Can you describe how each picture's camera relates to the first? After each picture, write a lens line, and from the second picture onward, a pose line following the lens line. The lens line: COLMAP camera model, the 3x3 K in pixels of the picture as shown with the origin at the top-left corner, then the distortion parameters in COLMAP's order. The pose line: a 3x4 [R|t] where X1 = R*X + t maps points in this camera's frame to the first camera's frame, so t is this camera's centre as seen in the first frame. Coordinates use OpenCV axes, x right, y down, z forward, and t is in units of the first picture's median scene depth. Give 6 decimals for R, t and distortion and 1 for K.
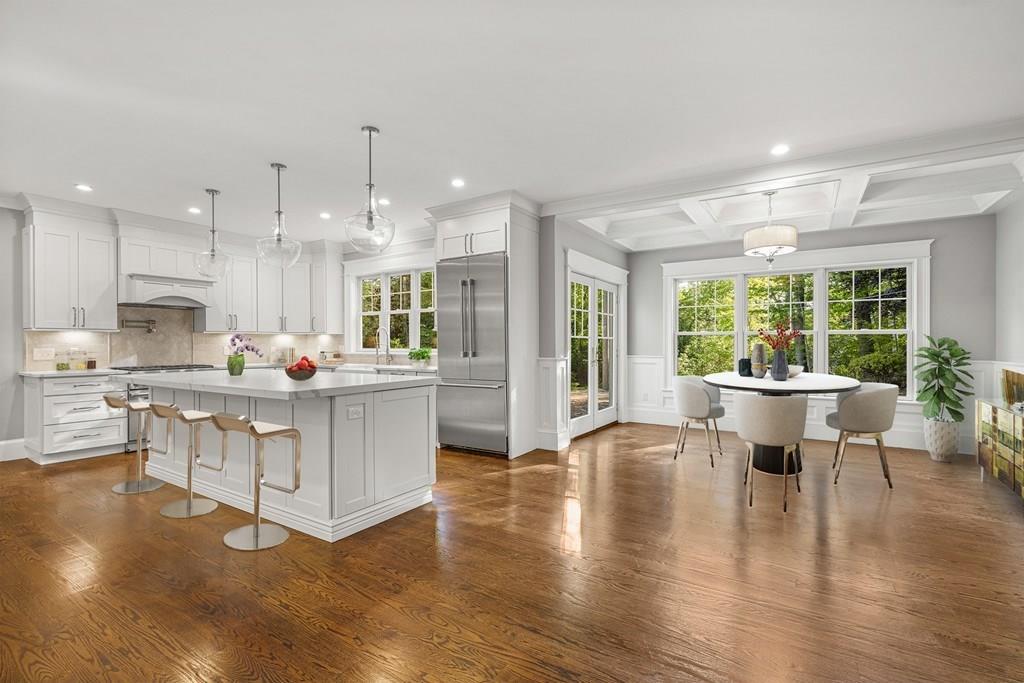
lens RADIAL K [[469.7, 0, 512.1], [0, 469.7, 346.0], [0, 0, 1]] dist [-0.001670, -0.000128]
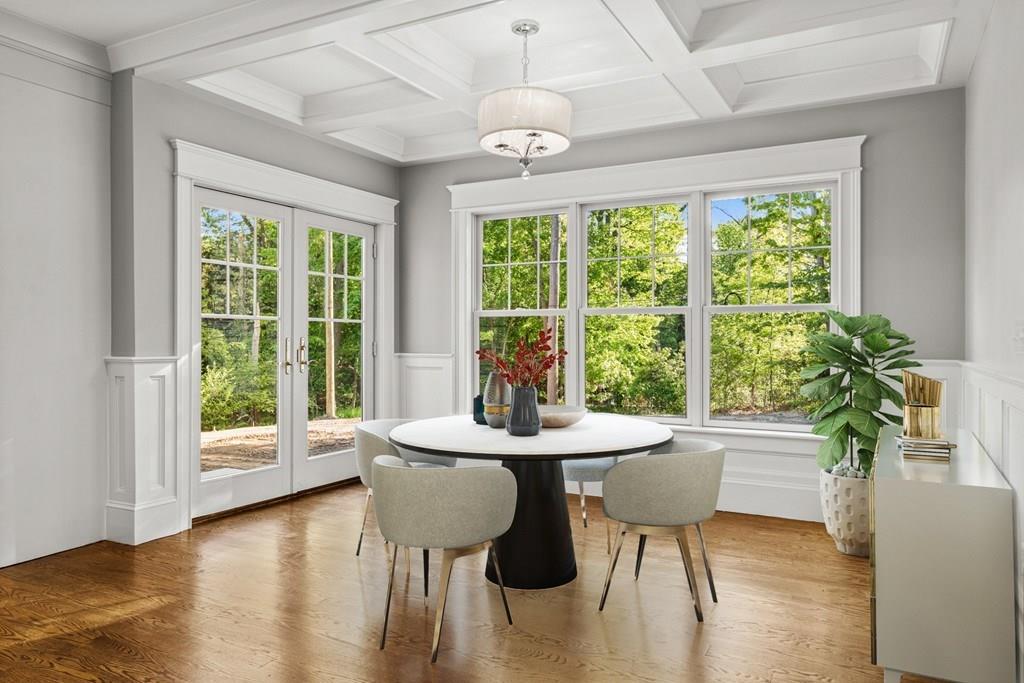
lens RADIAL K [[712.6, 0, 512.0], [0, 712.6, 341.5], [0, 0, 1]] dist [0.001816, 0.000598]
pose [[0.996066, -0.001711, 0.088593, 0.405166], [0.001858, 0.999997, -0.001575, 0.010560], [-0.088590, 0.001733, 0.996067, 0.208825]]
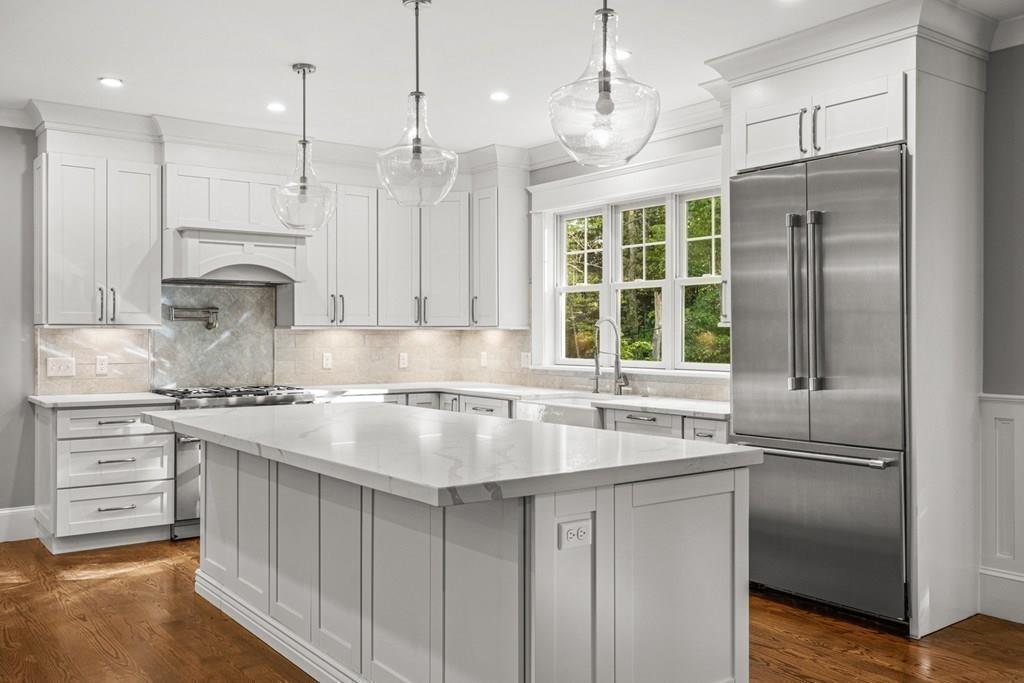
lens RADIAL K [[909.5, 0, 512.6], [0, 909.5, 335.5], [0, 0, 1]] dist [0.003570, 0.007913]
pose [[0.939218, 0.002696, -0.343309, -0.055751], [-0.003608, 0.999991, -0.002016, -0.022608], [0.343301, 0.003132, 0.939220, 0.104292]]
